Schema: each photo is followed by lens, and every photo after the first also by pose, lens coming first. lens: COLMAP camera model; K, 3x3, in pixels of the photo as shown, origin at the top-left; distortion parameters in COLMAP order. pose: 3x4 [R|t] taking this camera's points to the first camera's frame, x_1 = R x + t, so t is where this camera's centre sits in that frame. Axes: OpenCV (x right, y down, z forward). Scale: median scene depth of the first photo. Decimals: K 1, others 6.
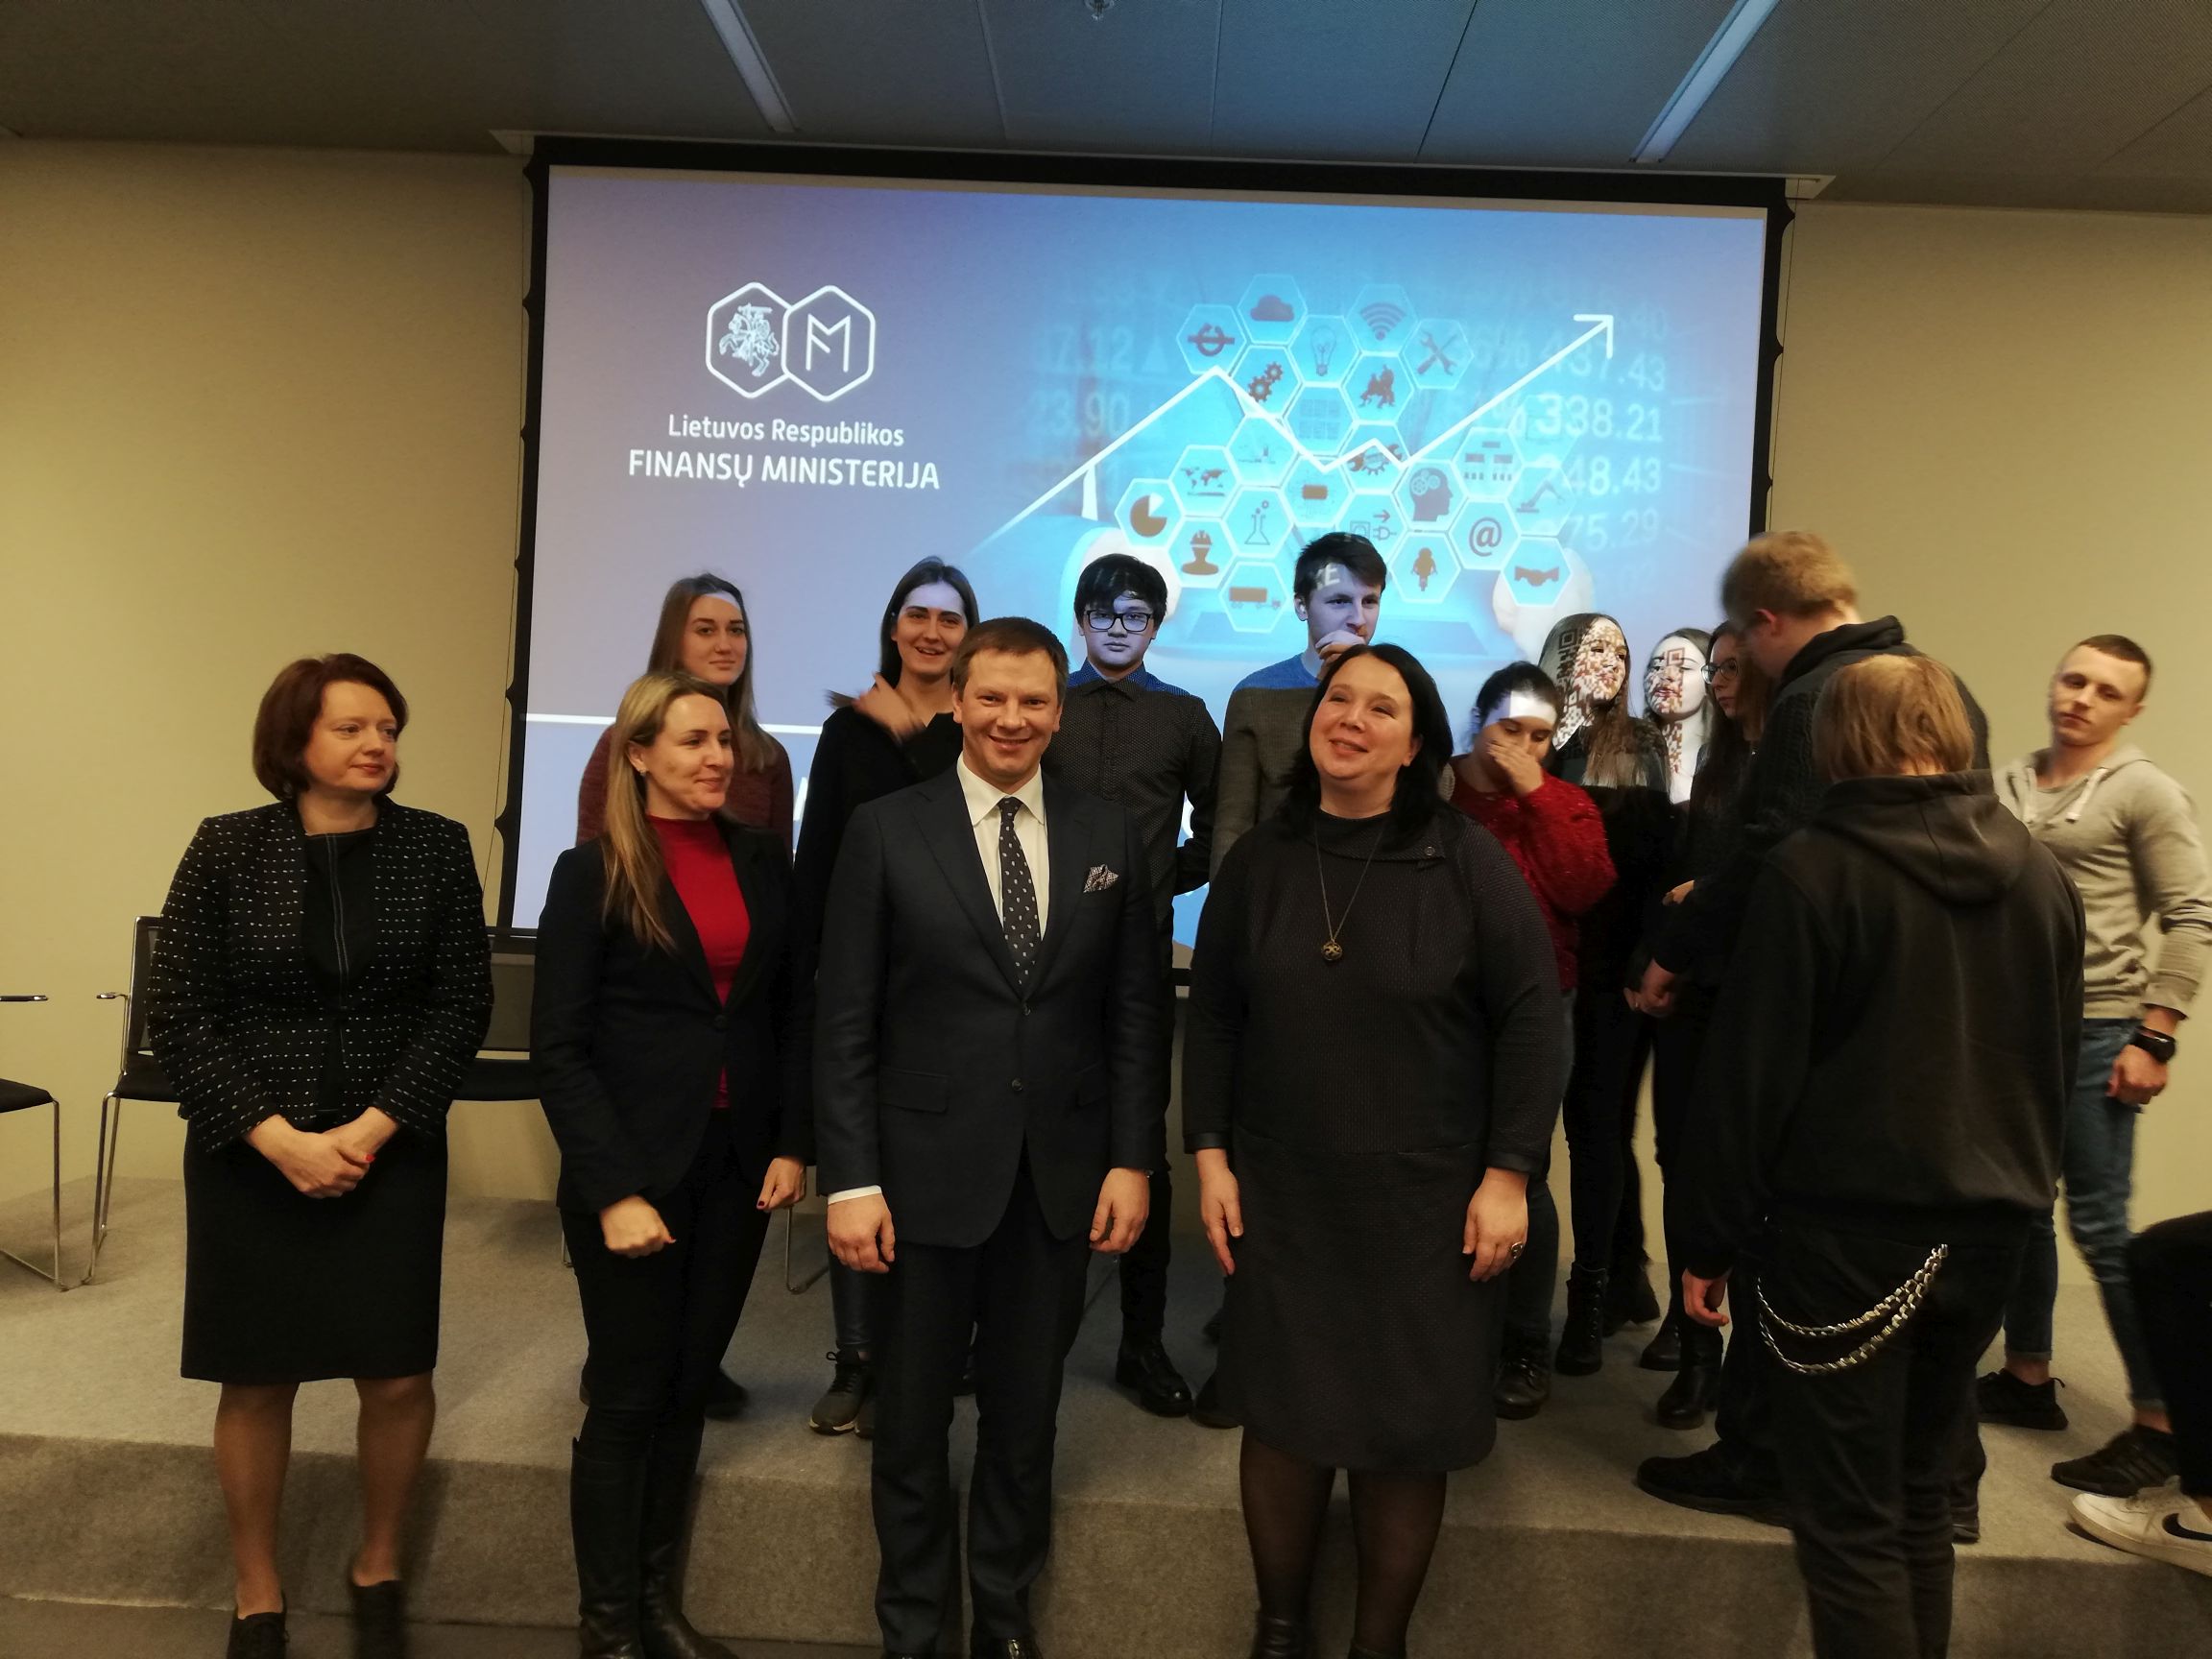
lens RADIAL K [[1748.6, 0, 1106.0], [0, 1748.6, 829.5], [0, 0, 1]] dist [-0.005888, -0.005307]
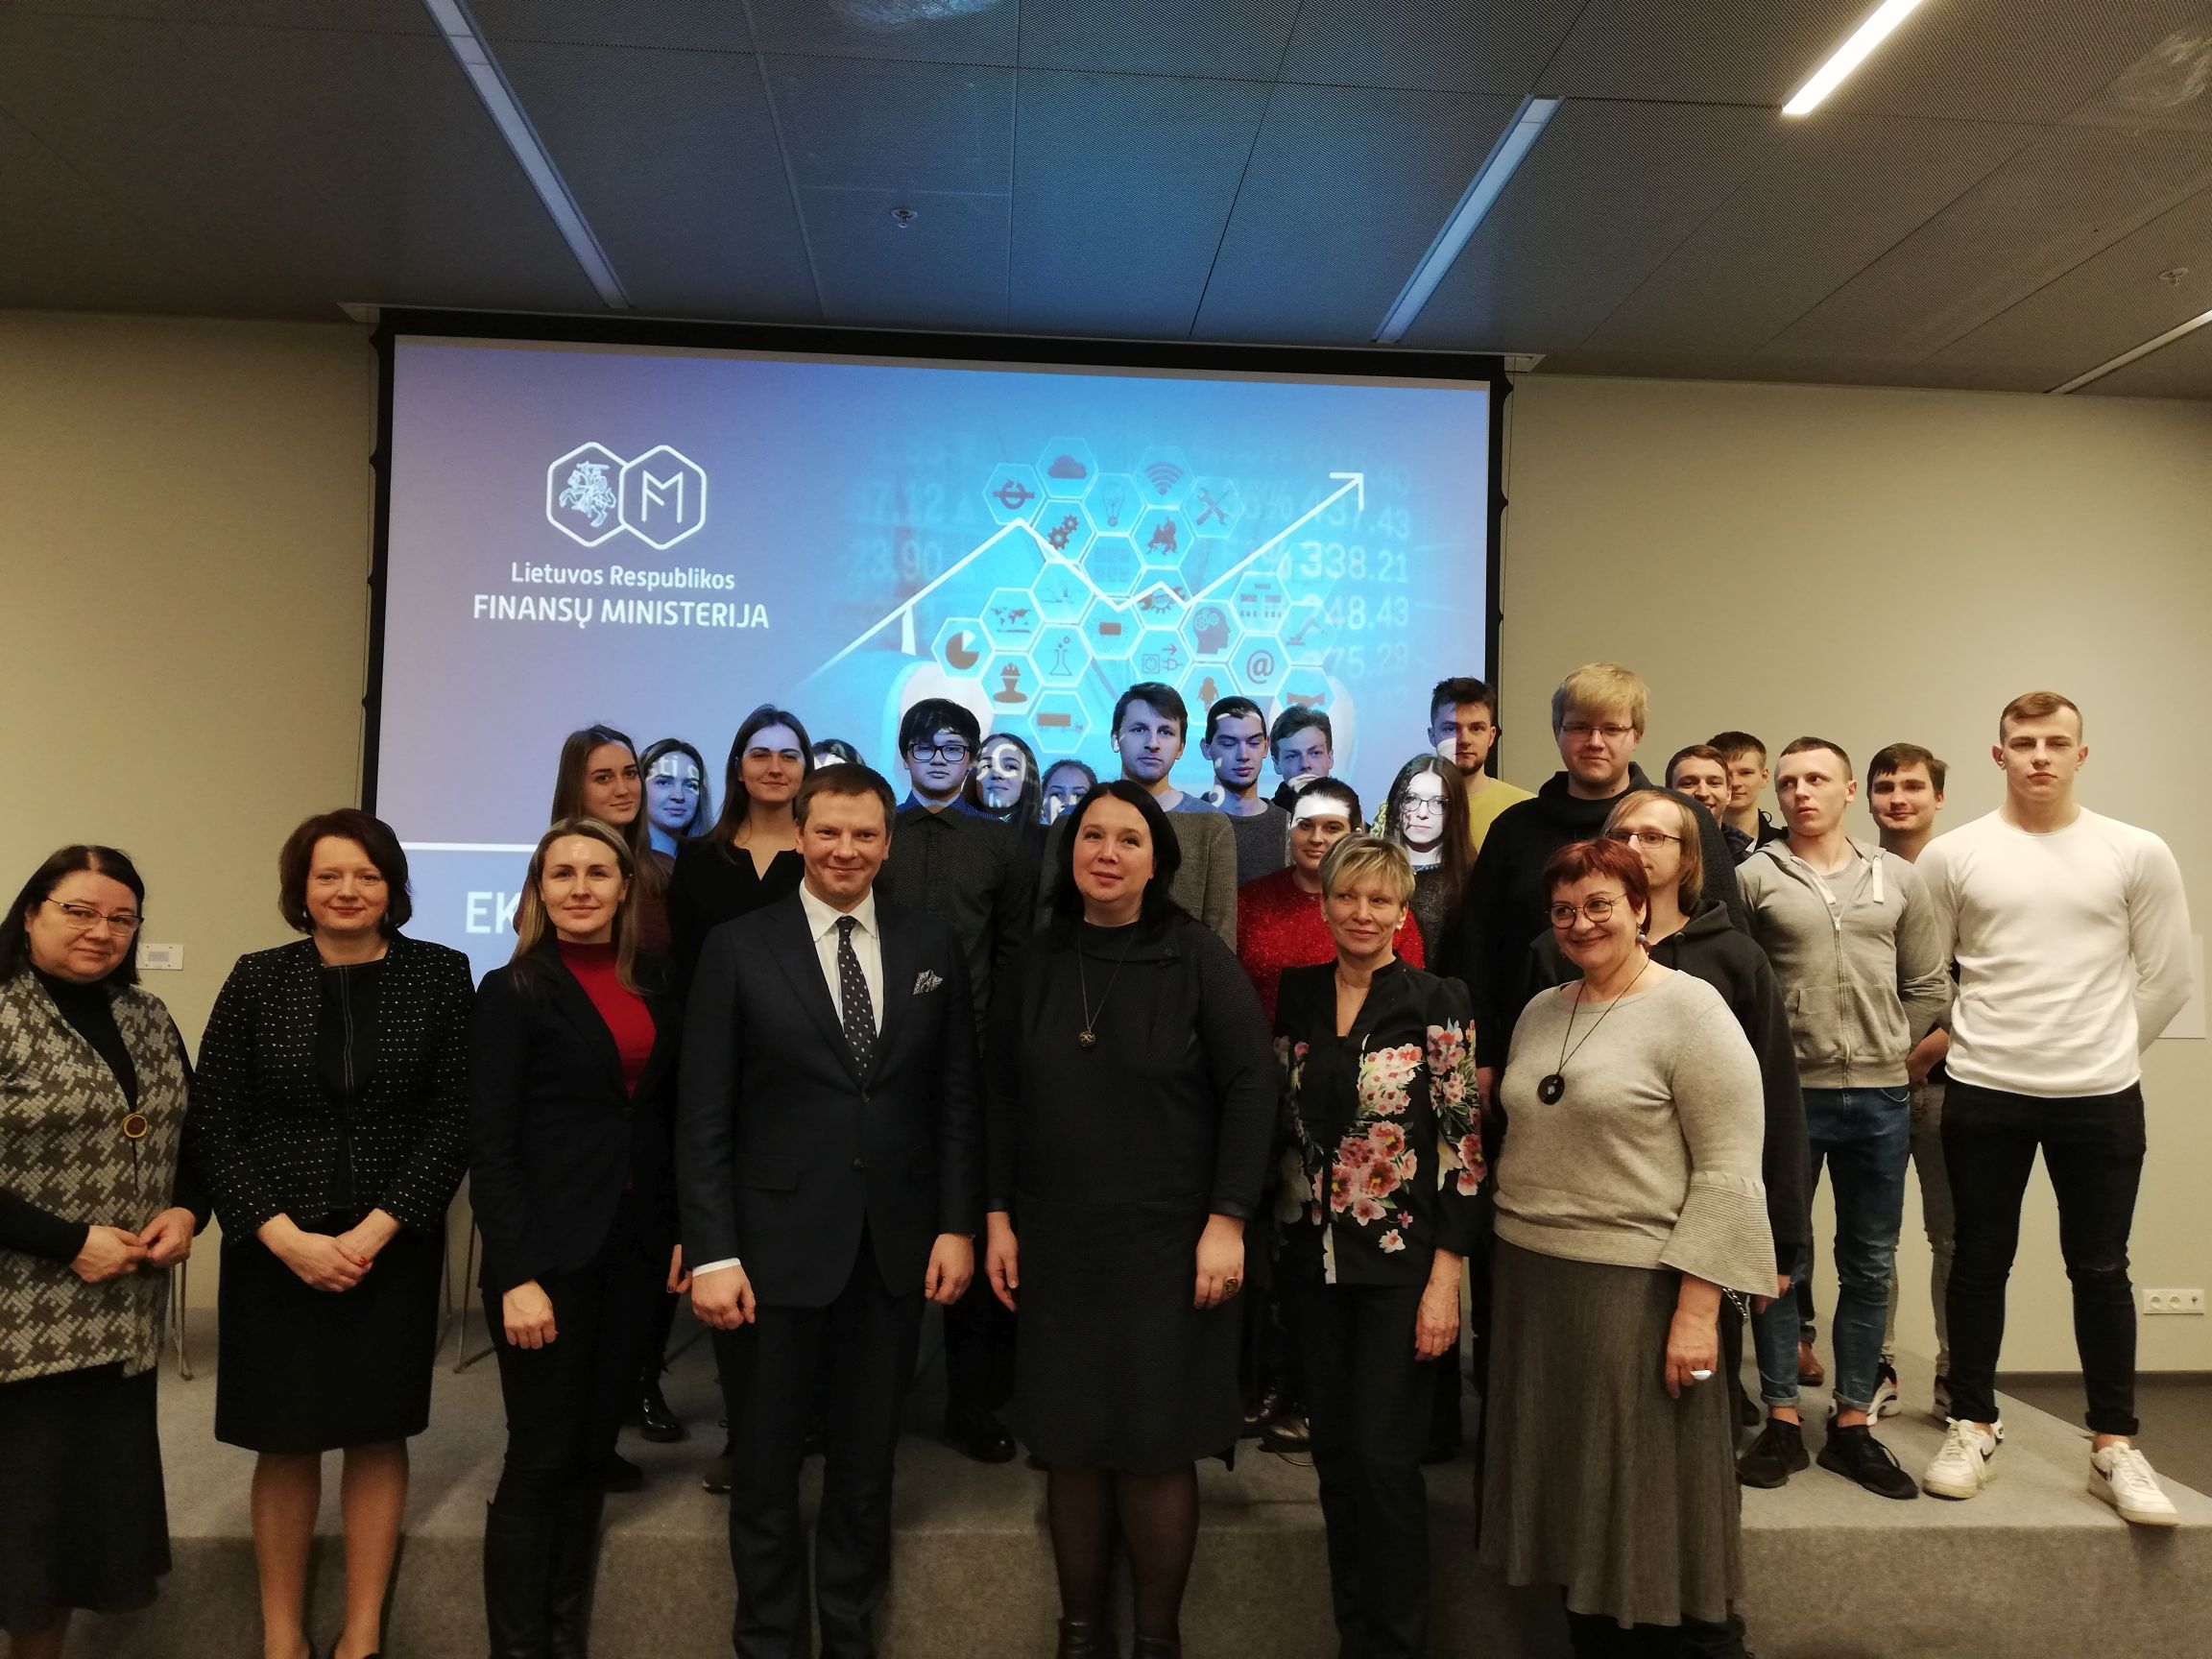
lens RADIAL K [[1748.6, 0, 1106.0], [0, 1748.6, 829.5], [0, 0, 1]] dist [-0.005888, -0.005307]
pose [[0.994645, -0.026874, 0.099792, 0.001637], [0.032420, 0.997994, -0.054369, -0.004065], [-0.098130, 0.057313, 0.993522, -0.107642]]
